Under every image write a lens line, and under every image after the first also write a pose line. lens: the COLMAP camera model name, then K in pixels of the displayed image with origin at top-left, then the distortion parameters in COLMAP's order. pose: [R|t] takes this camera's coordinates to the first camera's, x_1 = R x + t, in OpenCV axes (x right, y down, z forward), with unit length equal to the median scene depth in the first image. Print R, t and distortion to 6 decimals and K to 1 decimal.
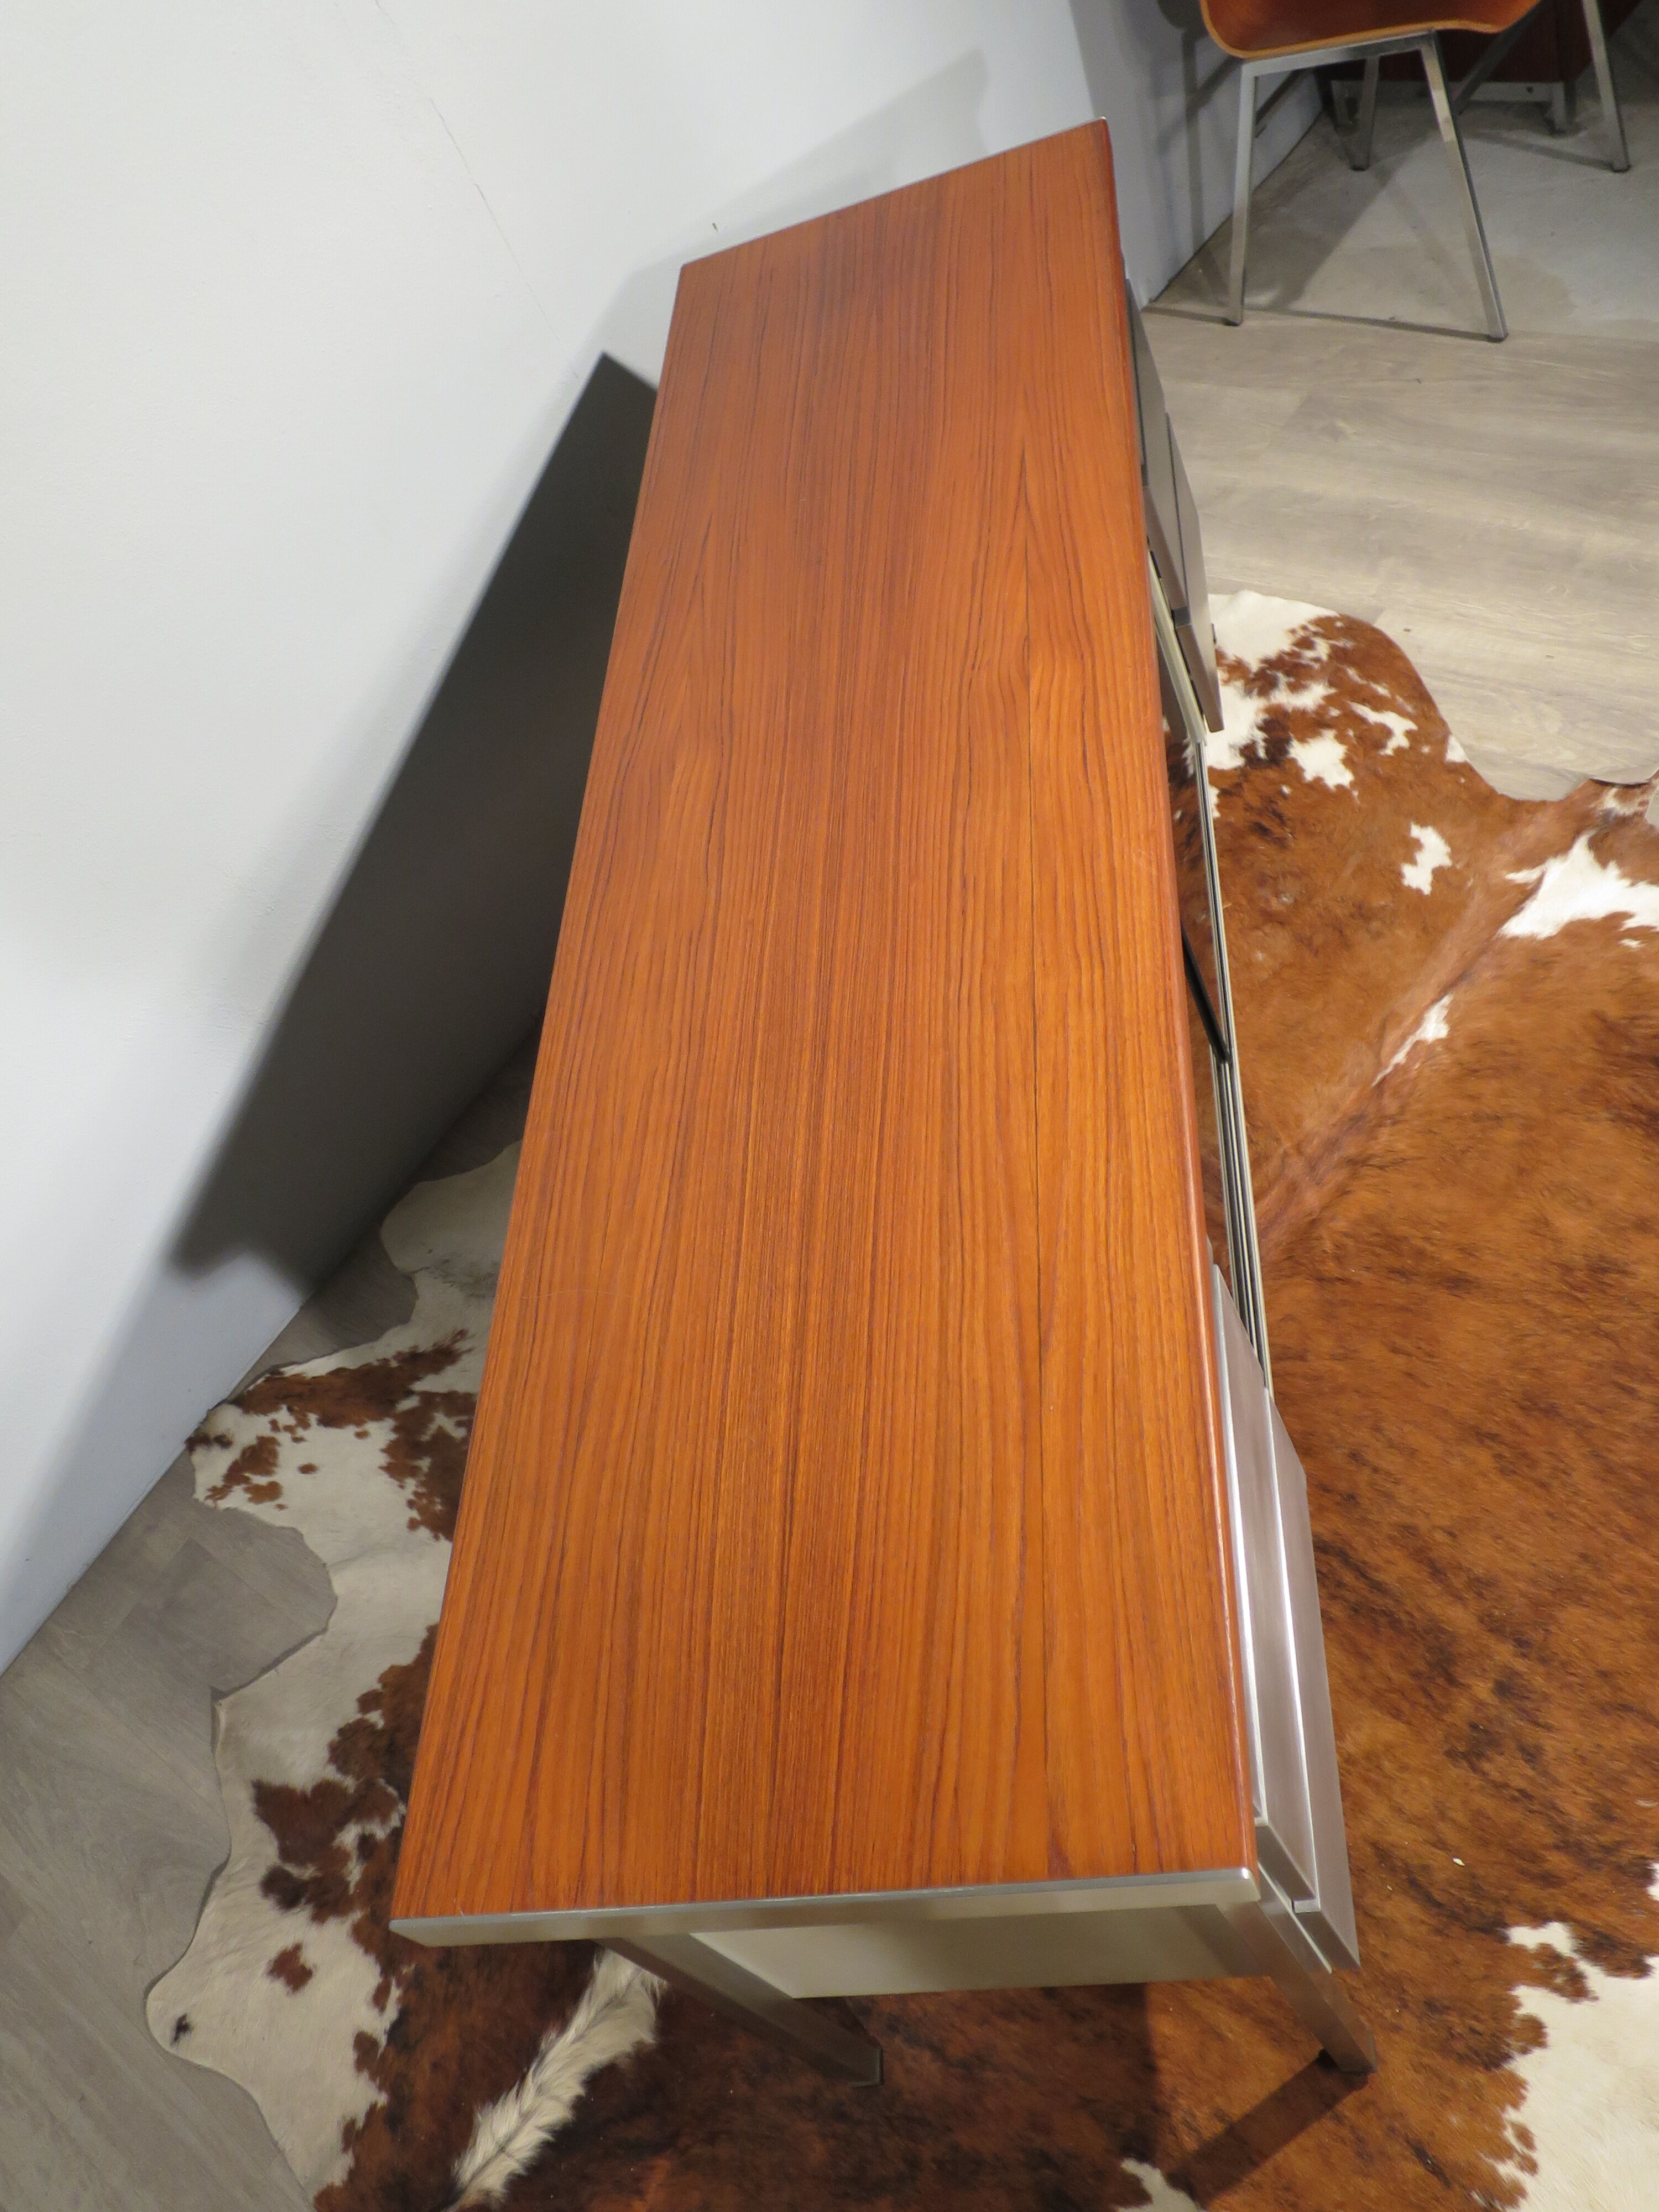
lens RADIAL K [[1940.4, 0, 837.7], [0, 1940.4, 1129.5], [0, 0, 1]] dist [-0.049970, 0.018630]
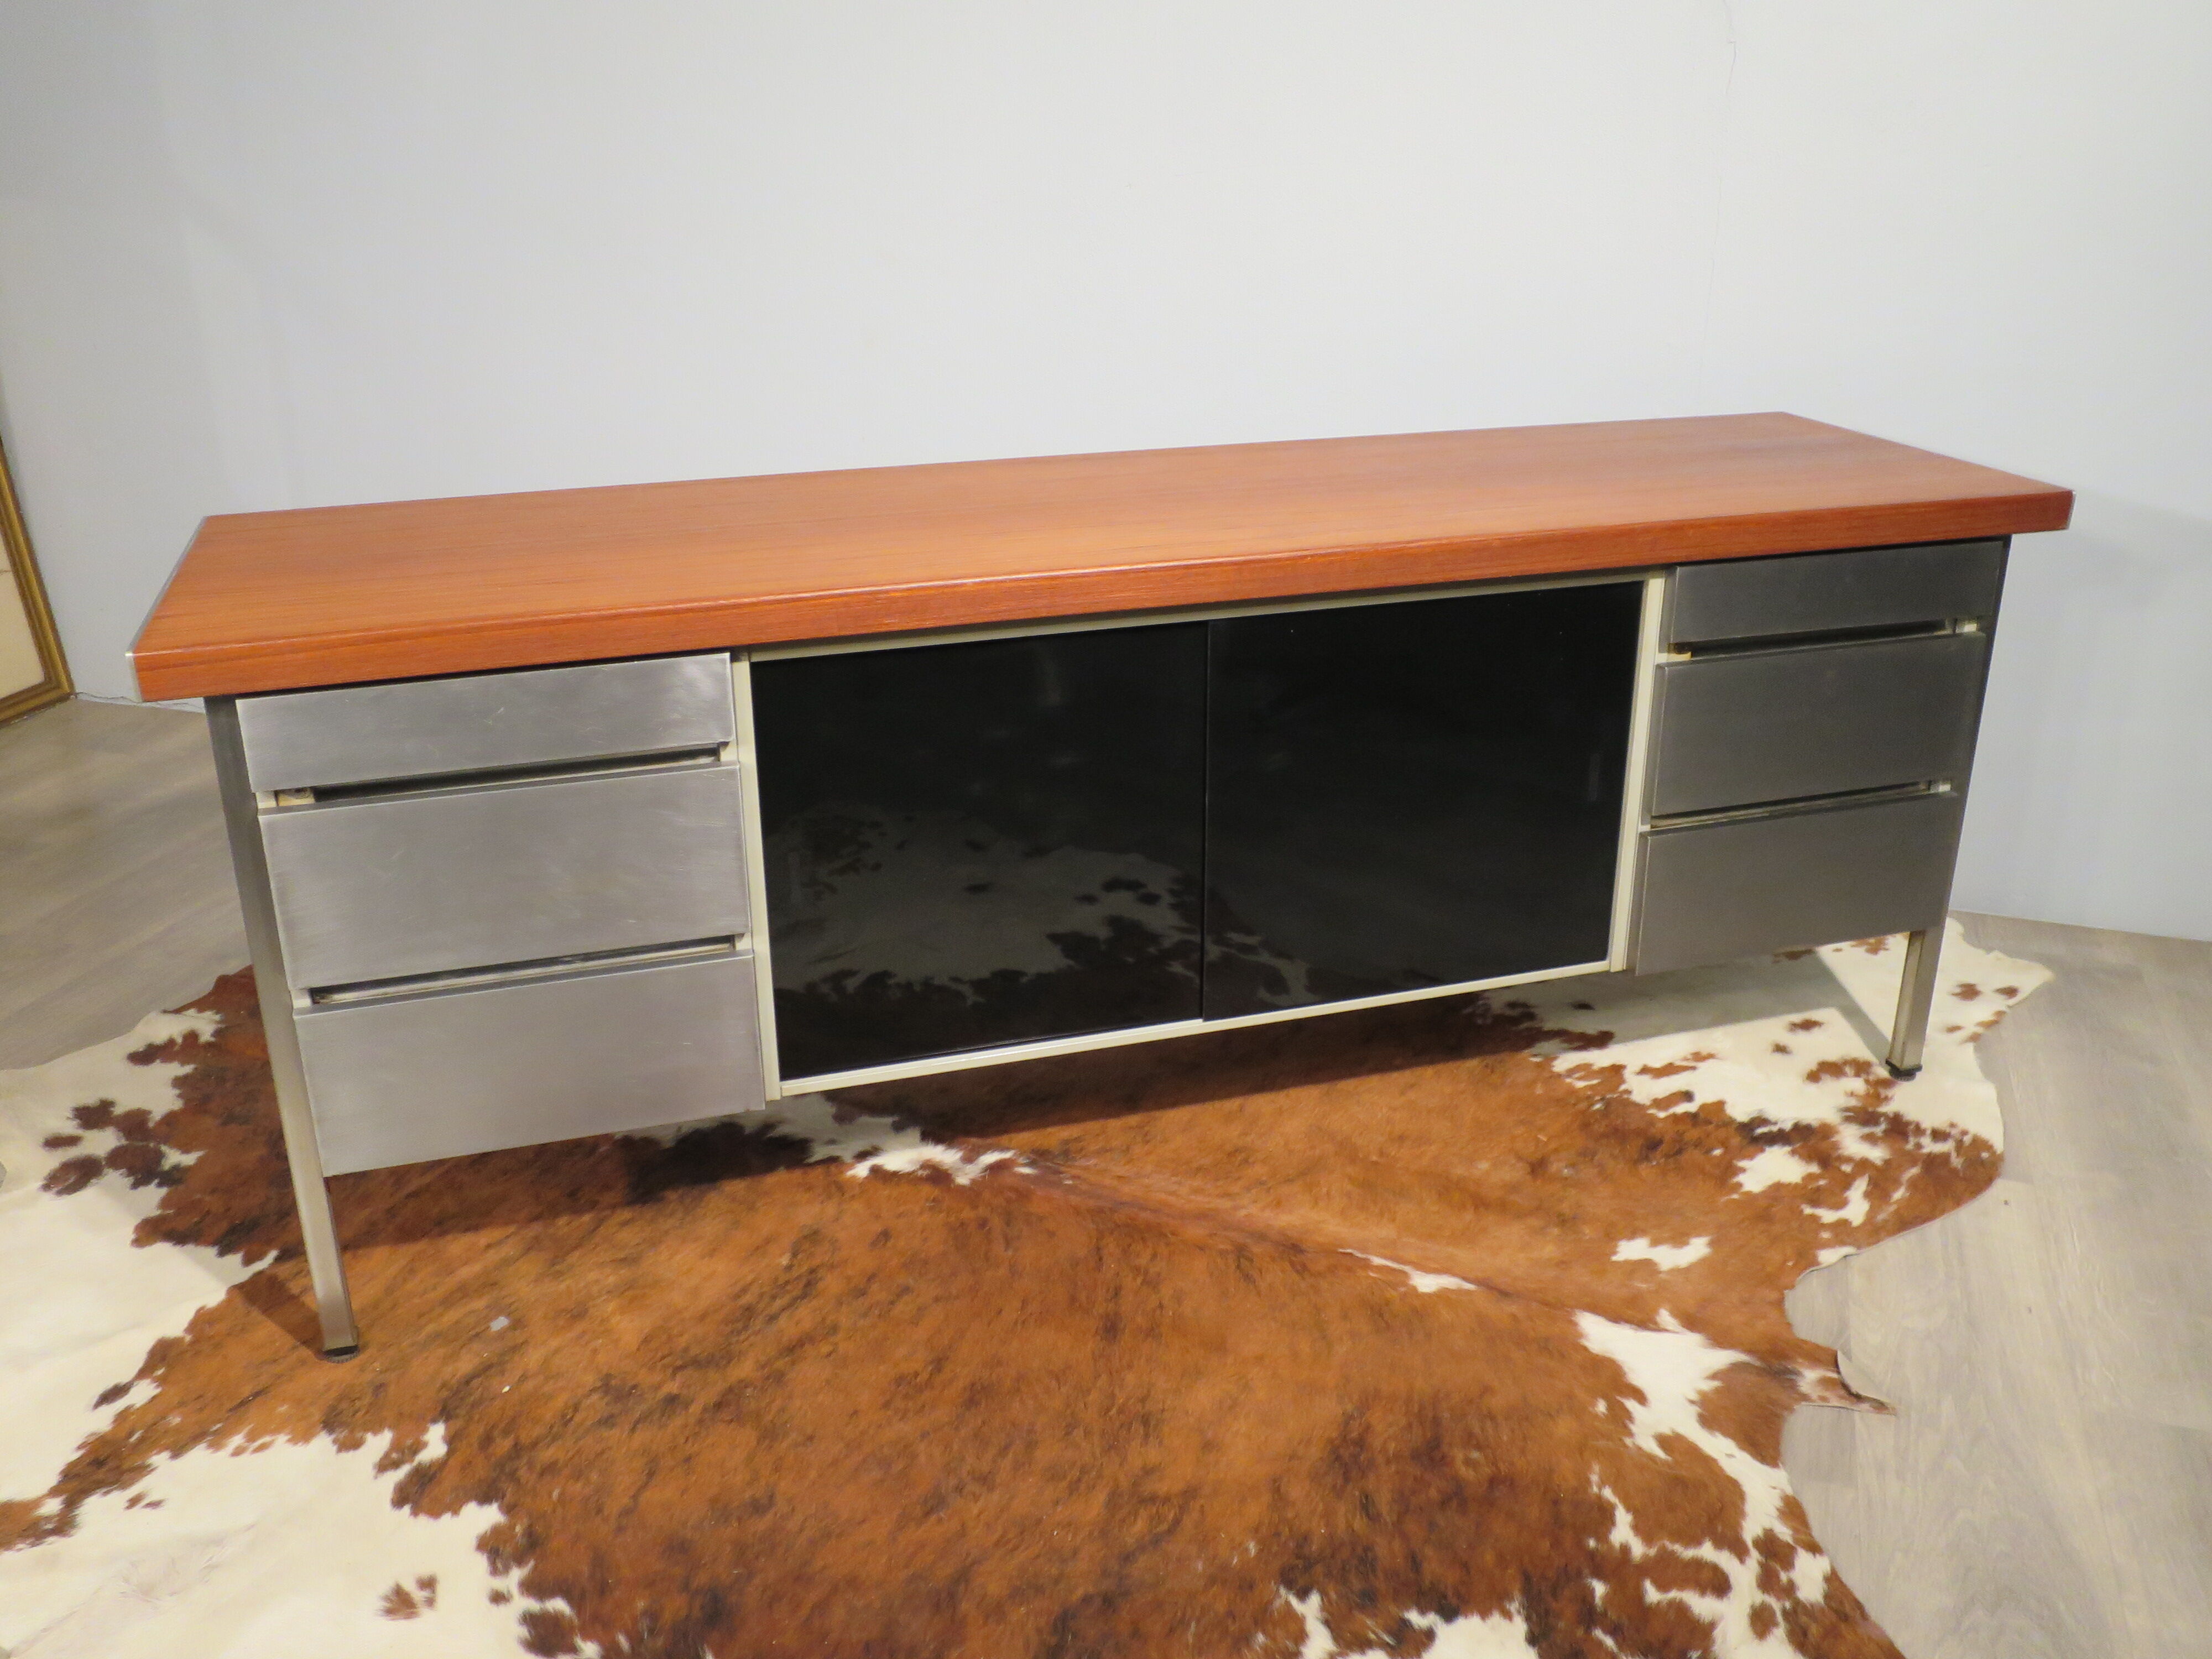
lens RADIAL K [[1940.4, 0, 1106.2], [0, 1940.4, 830.8], [0, 0, 1]] dist [-0.049970, 0.018630]
pose [[0.318727, 0.655603, -0.684542, 0.723019], [-0.813831, 0.559510, 0.156932, -0.185605], [0.485894, 0.507082, 0.711881, 0.160774]]
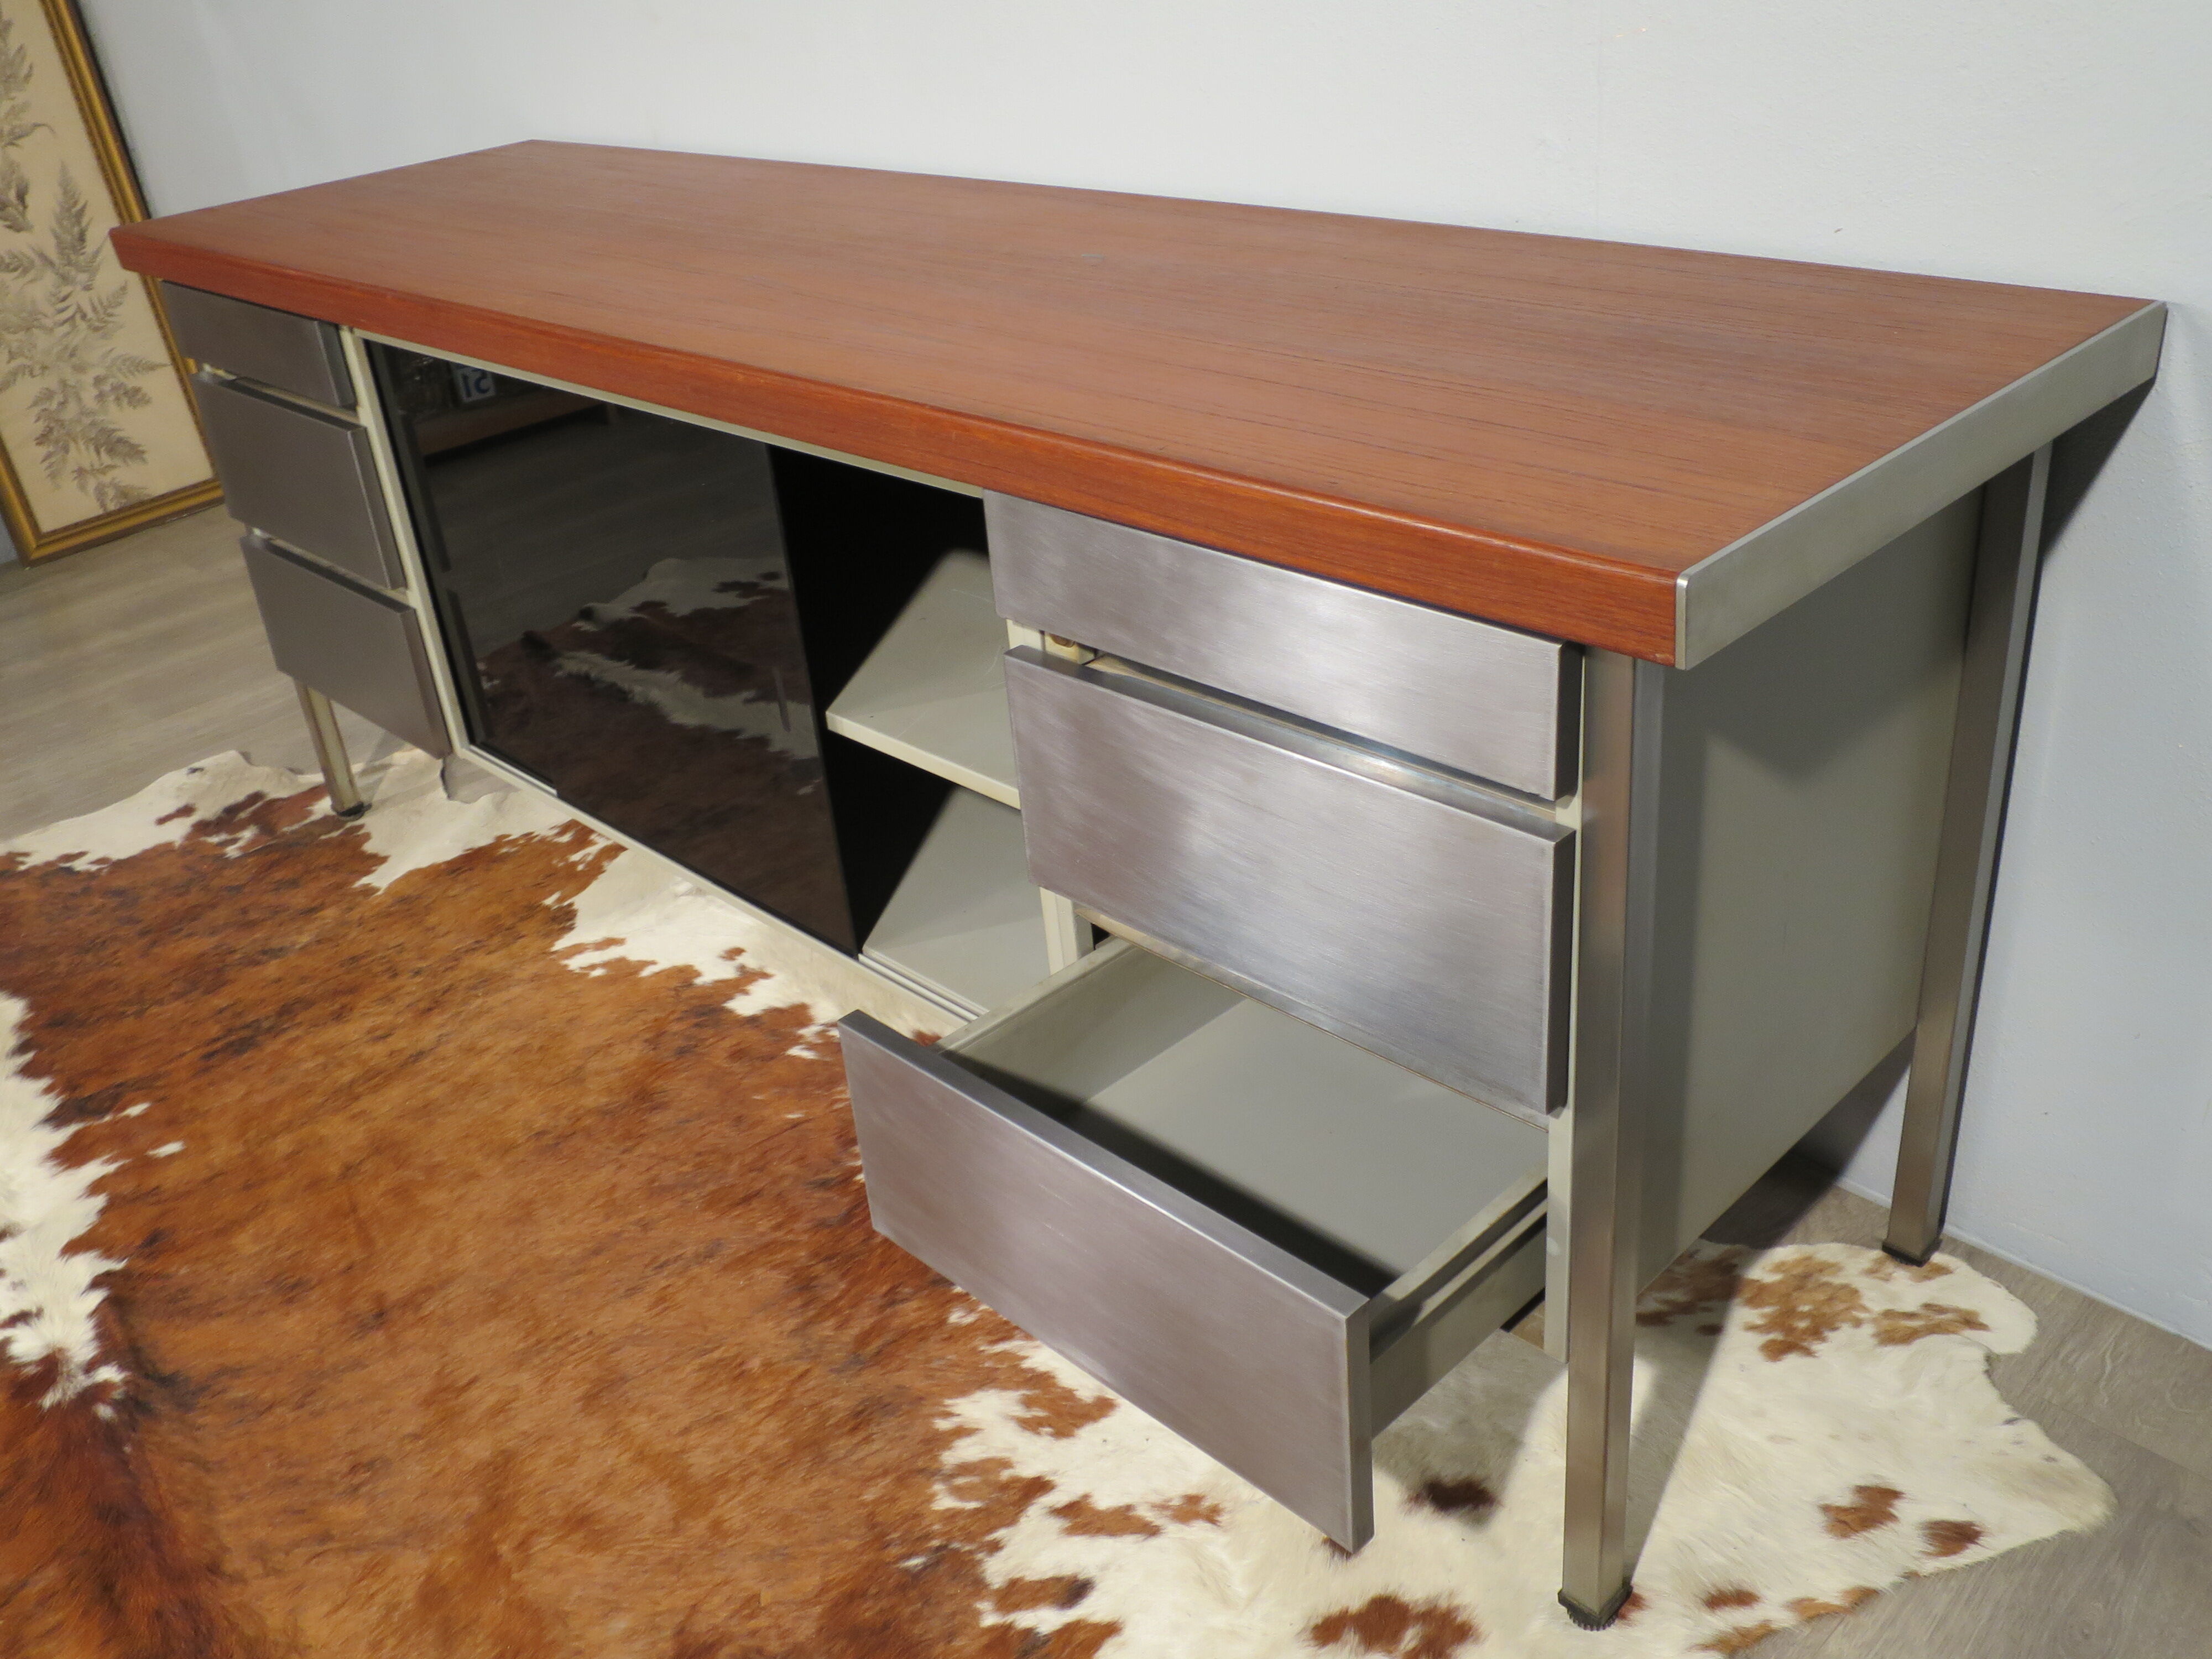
lens RADIAL K [[1940.4, 0, 1116.3], [0, 1940.4, 841.0], [0, 0, 1]] dist [-0.049970, 0.018630]
pose [[-0.106823, 0.769901, -0.629159, 0.392018], [-0.684887, 0.401740, 0.607893, -0.641717], [0.720776, 0.495840, 0.484381, 0.745984]]
